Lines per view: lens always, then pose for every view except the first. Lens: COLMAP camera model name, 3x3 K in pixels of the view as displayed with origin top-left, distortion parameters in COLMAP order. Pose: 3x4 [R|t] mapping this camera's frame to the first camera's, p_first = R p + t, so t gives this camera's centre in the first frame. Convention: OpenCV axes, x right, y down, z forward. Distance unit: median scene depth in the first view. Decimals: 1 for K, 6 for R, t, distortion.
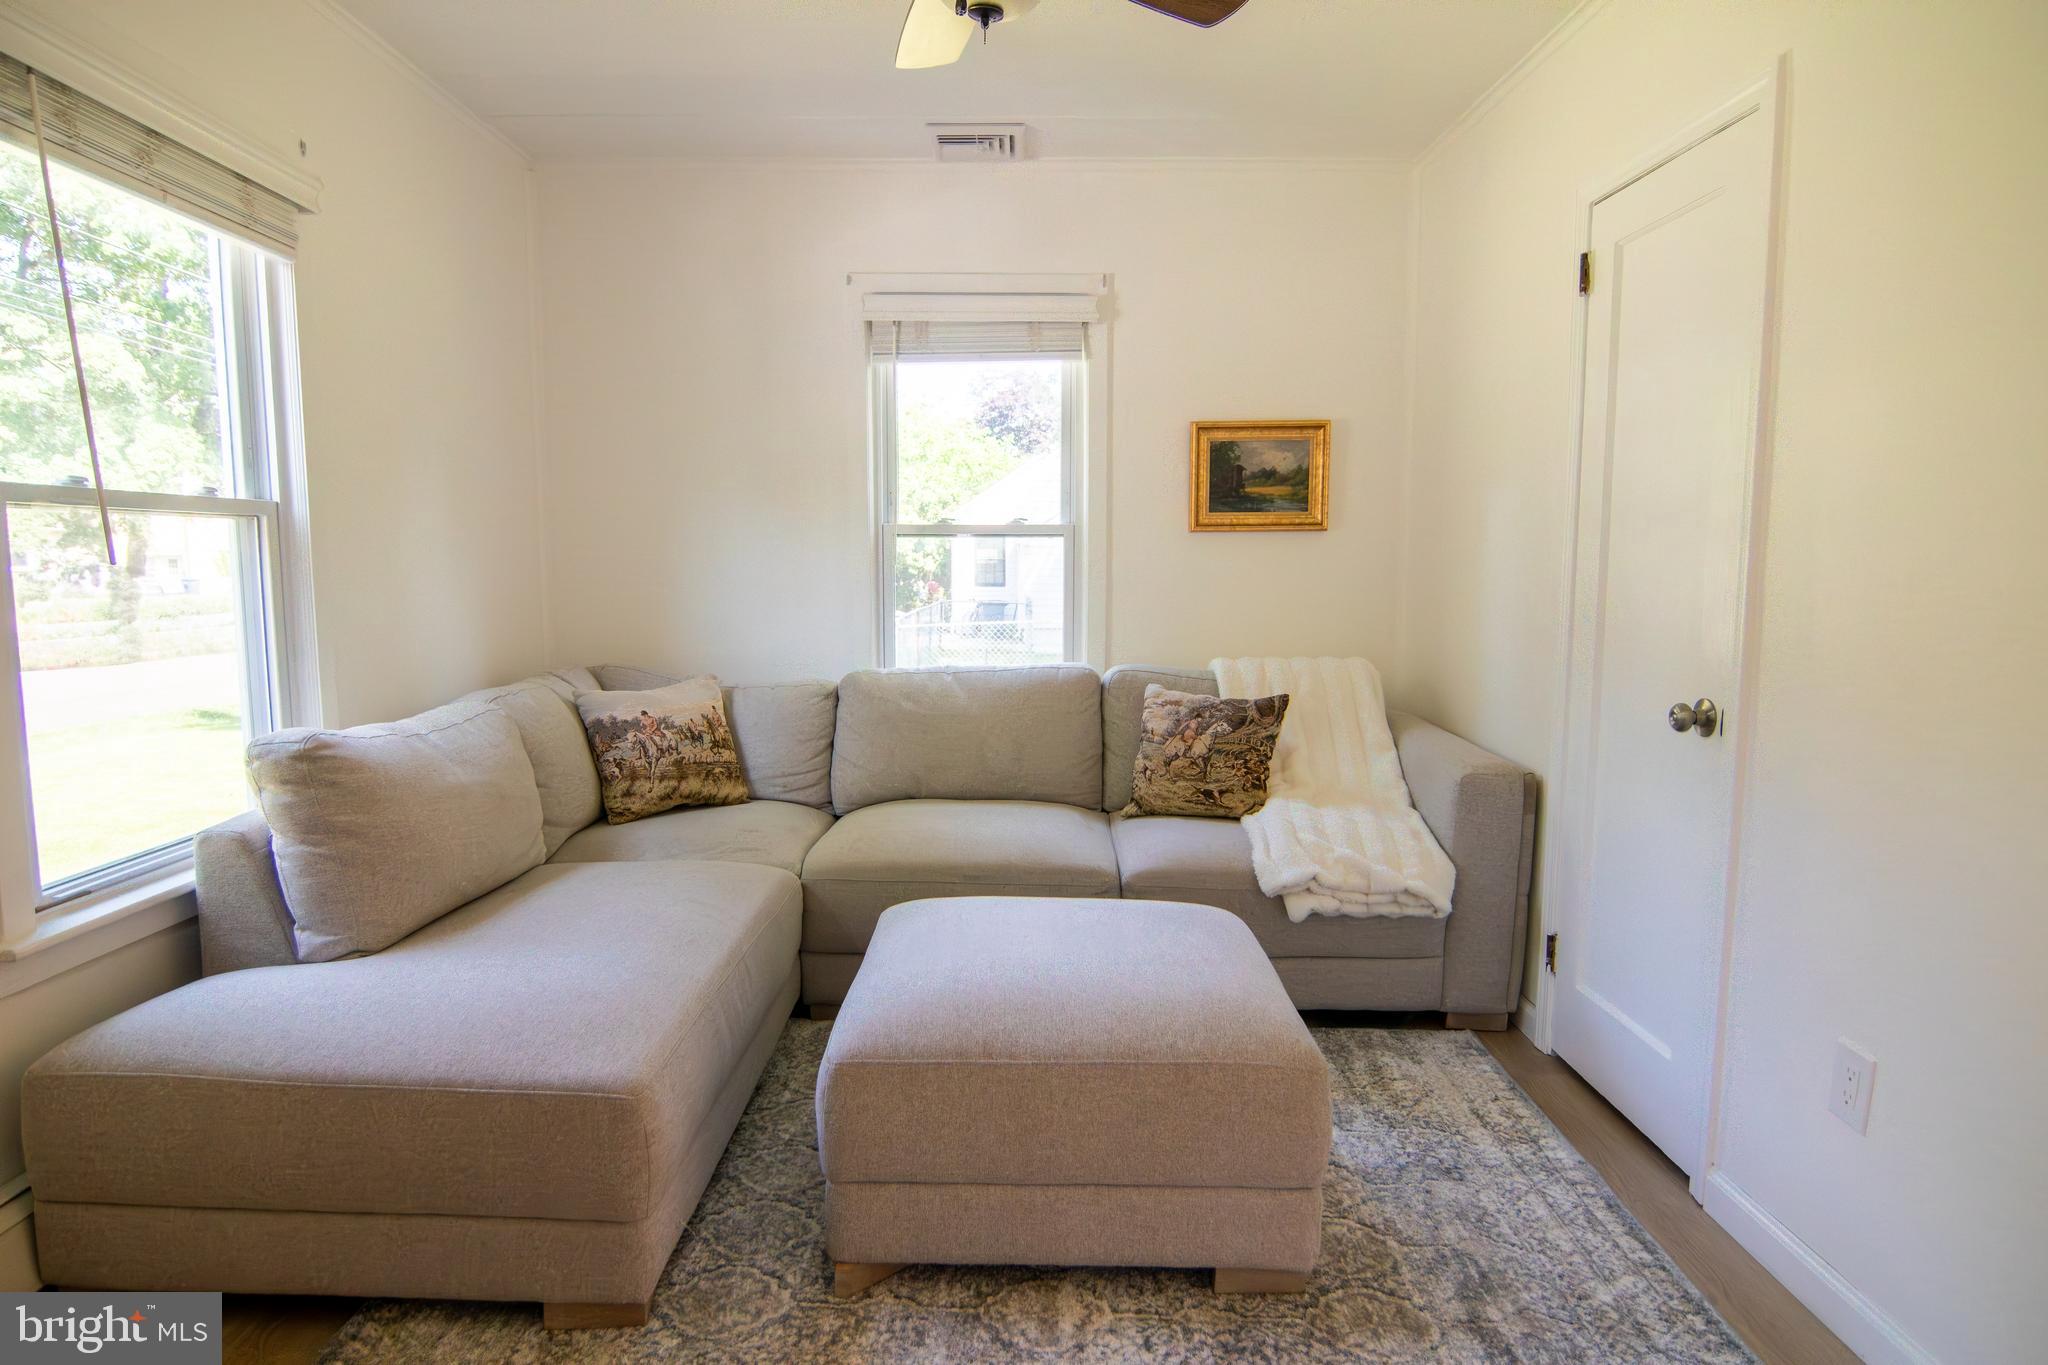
lens RADIAL K [[1166.1, 0, 1012.4], [0, 1166.1, 696.9], [0, 0, 1]] dist [-0.009033, -0.010143]
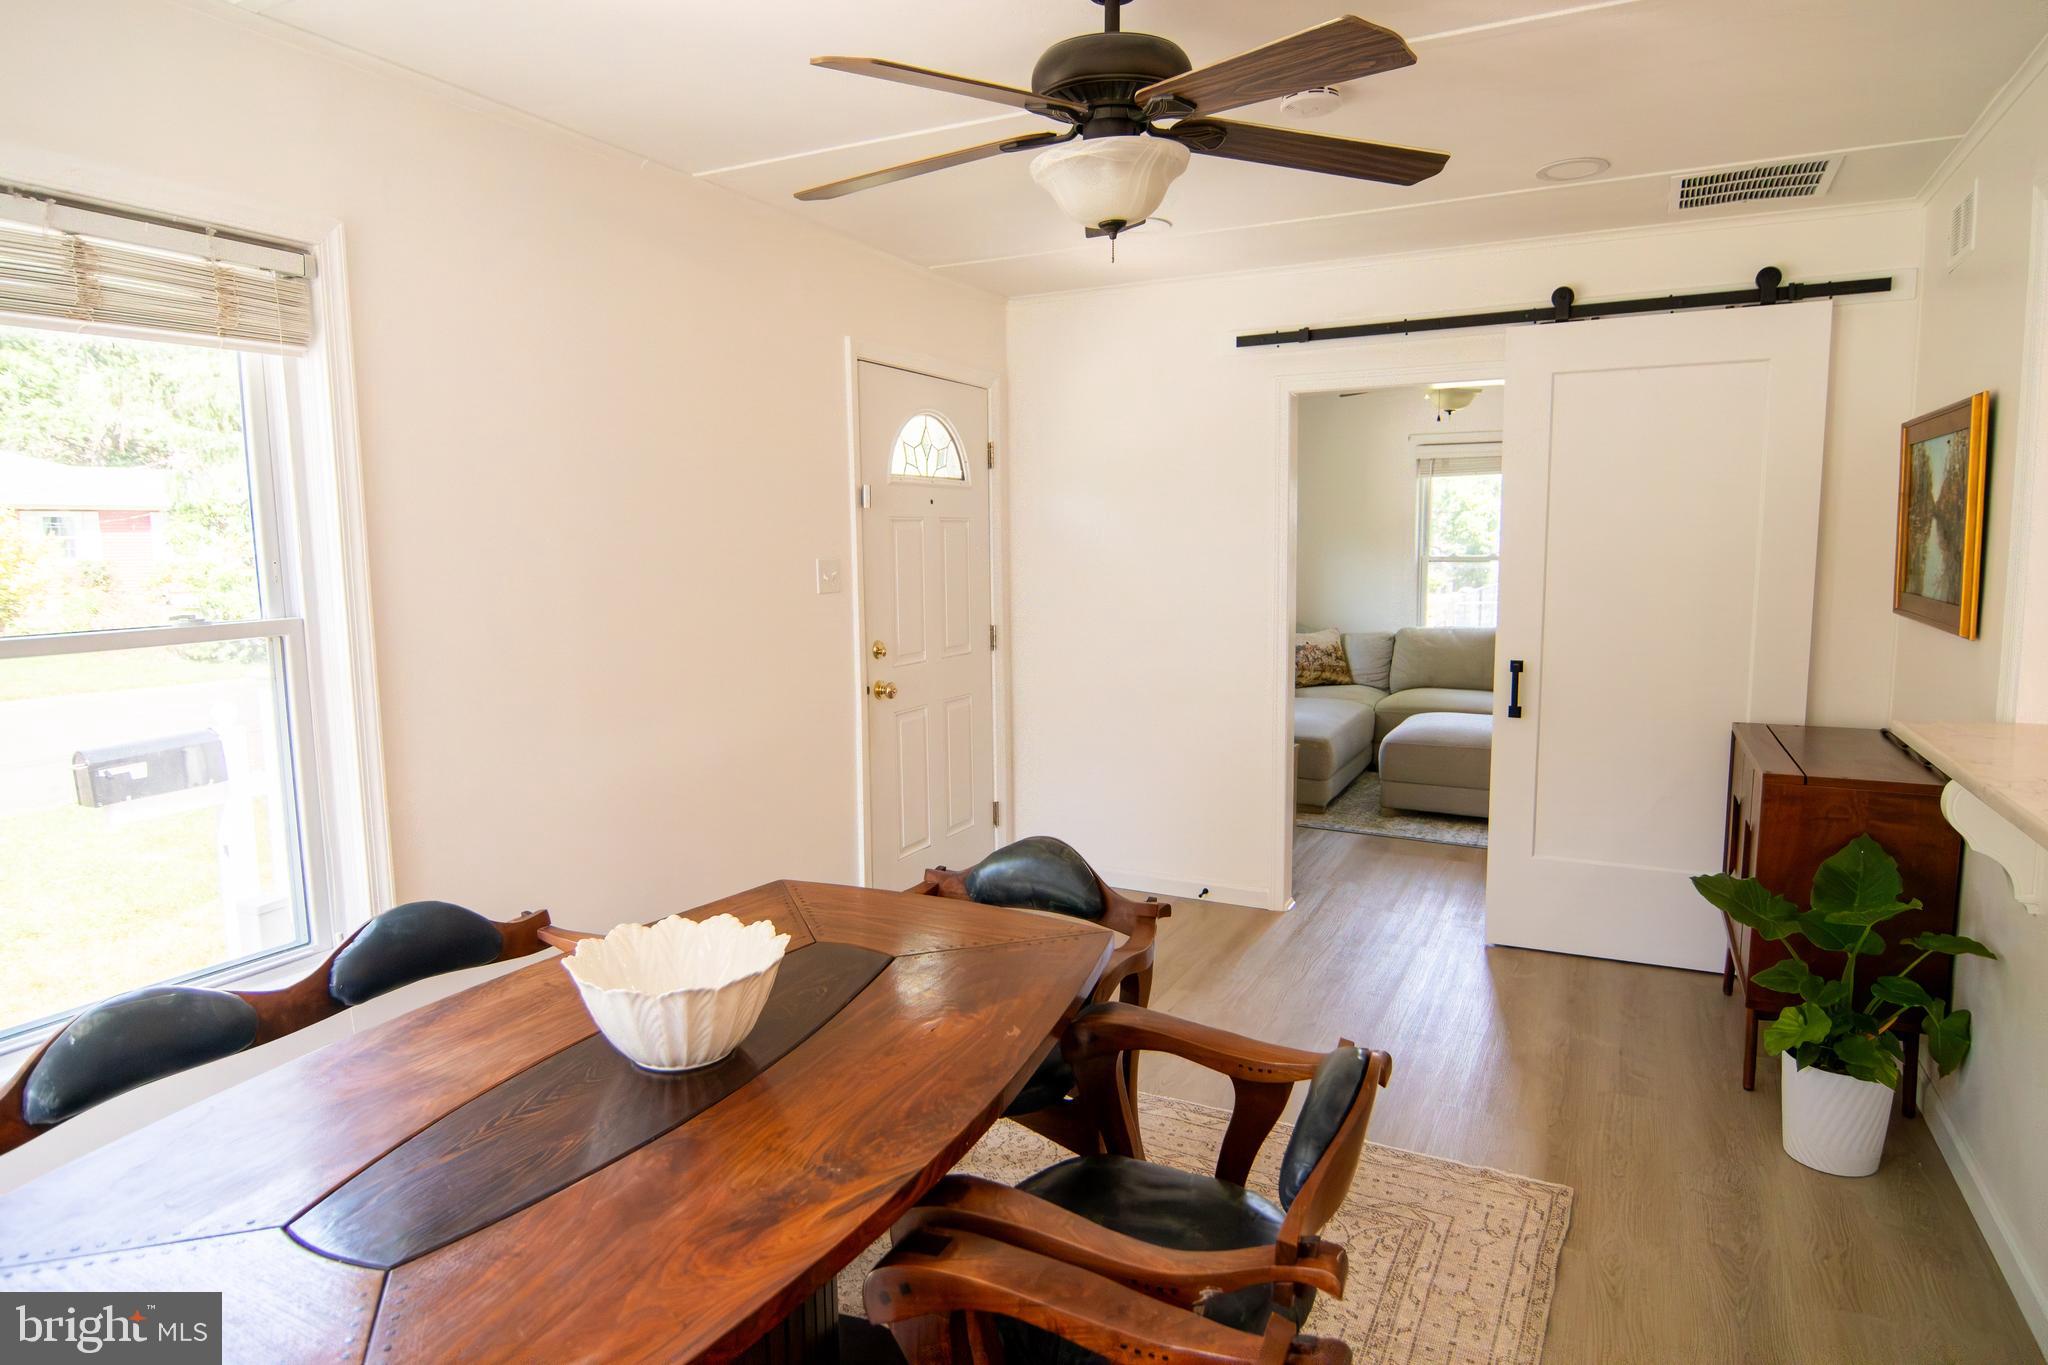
lens RADIAL K [[1166.1, 0, 1012.4], [0, 1166.1, 696.9], [0, 0, 1]] dist [-0.009033, -0.010143]
pose [[0.892289, 0.049552, -0.448738, 0.194127], [-0.038909, 0.998701, 0.032914, 0.064000], [0.449786, -0.011909, 0.893057, -1.260041]]
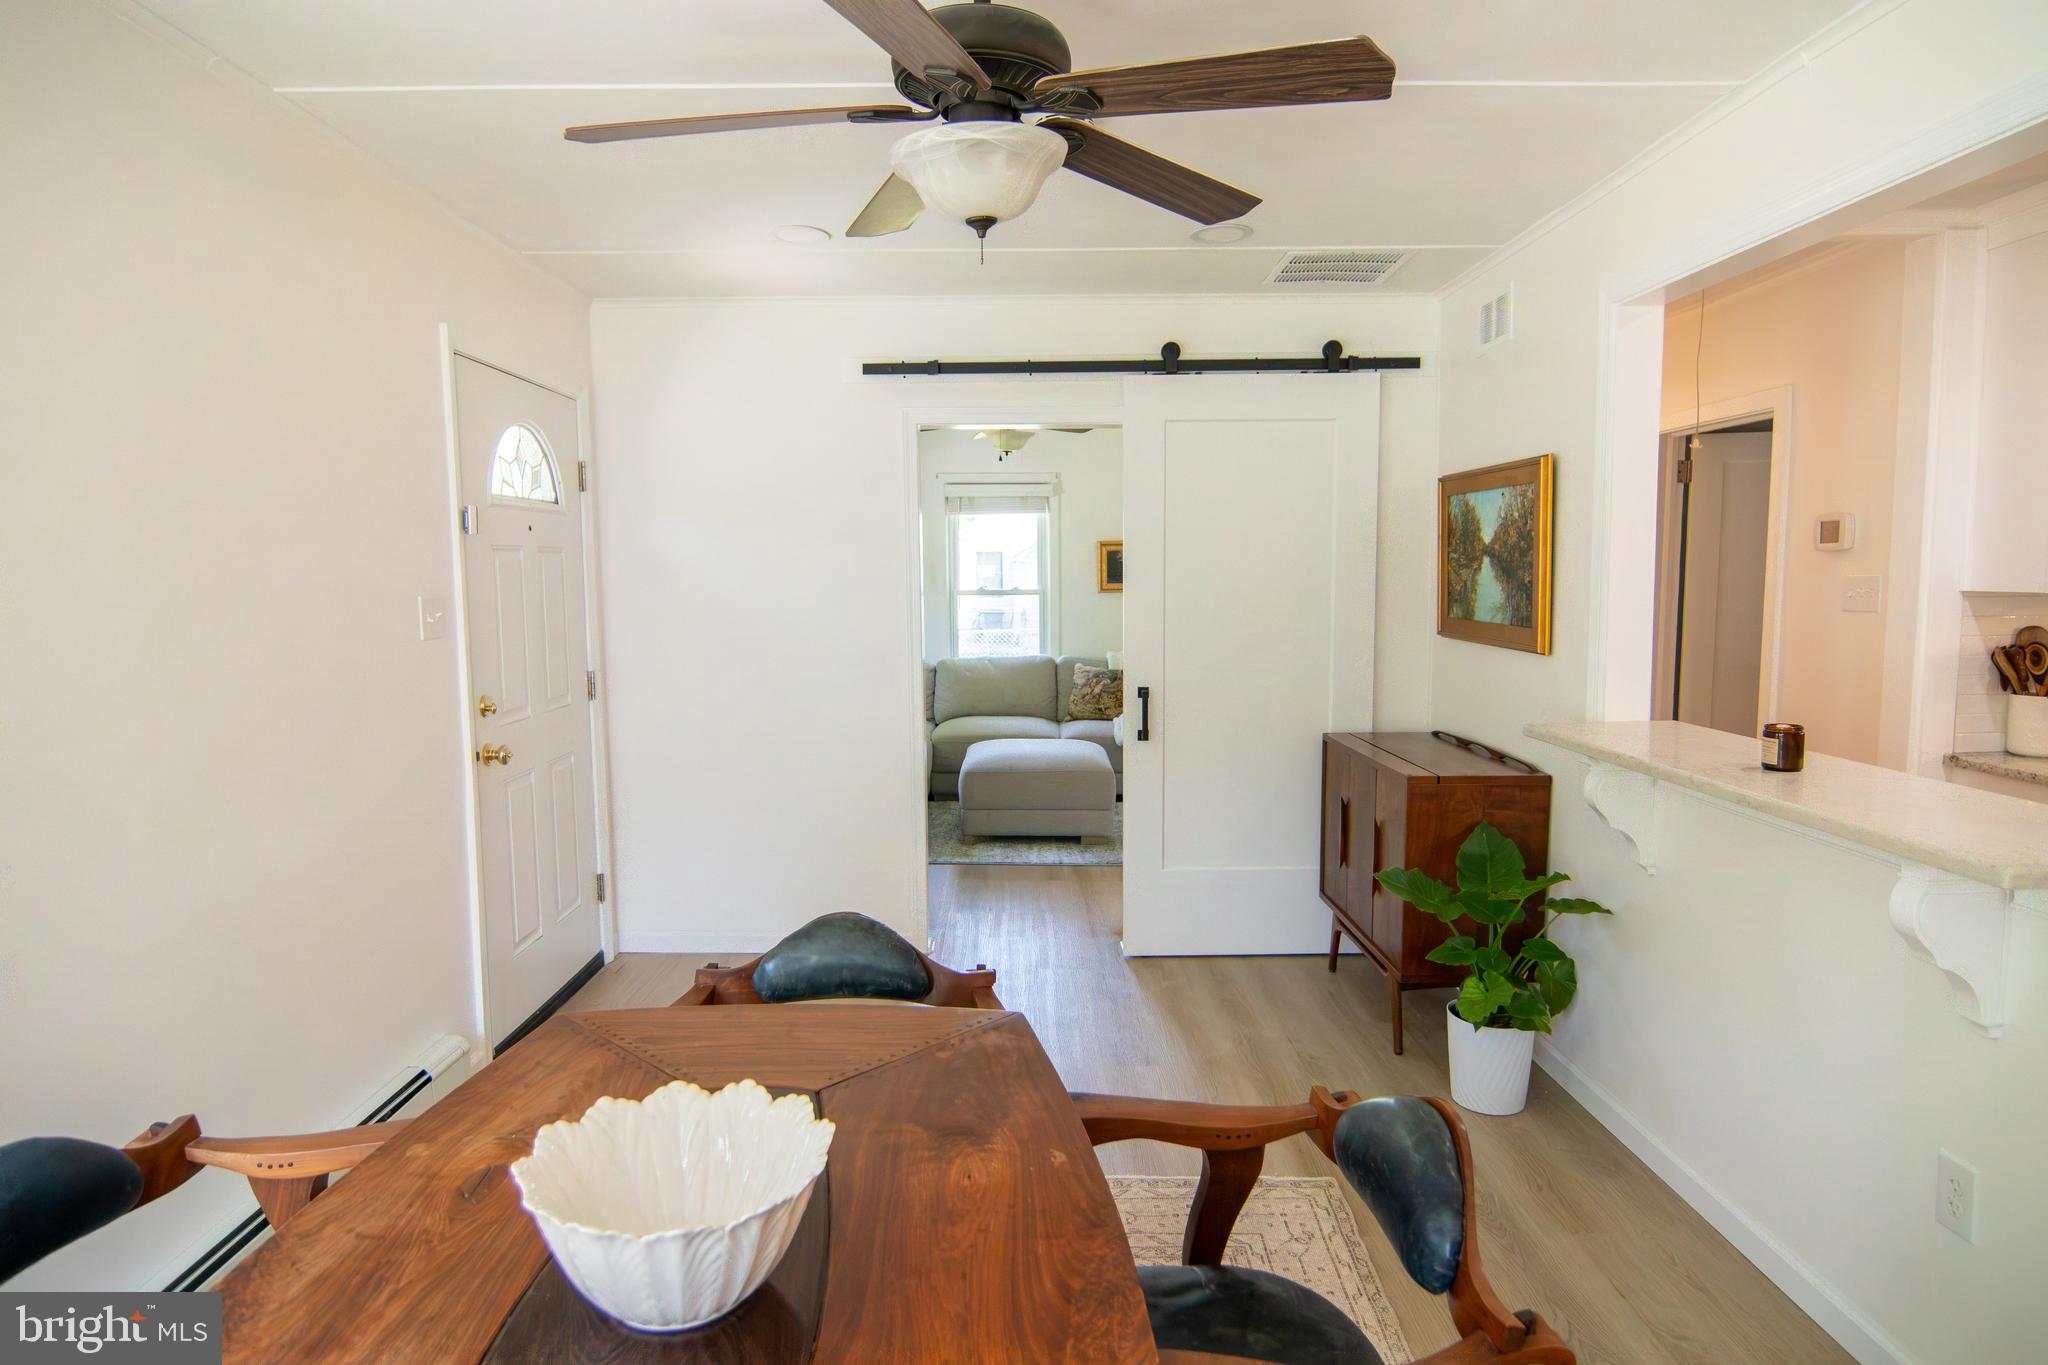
lens RADIAL K [[1166.1, 0, 1012.4], [0, 1166.1, 696.9], [0, 0, 1]] dist [-0.009033, -0.010143]
pose [[0.999955, -0.008612, 0.003950, -0.015001], [0.008626, 0.999956, -0.003695, 0.060430], [-0.003918, 0.003729, 0.999985, -1.236676]]
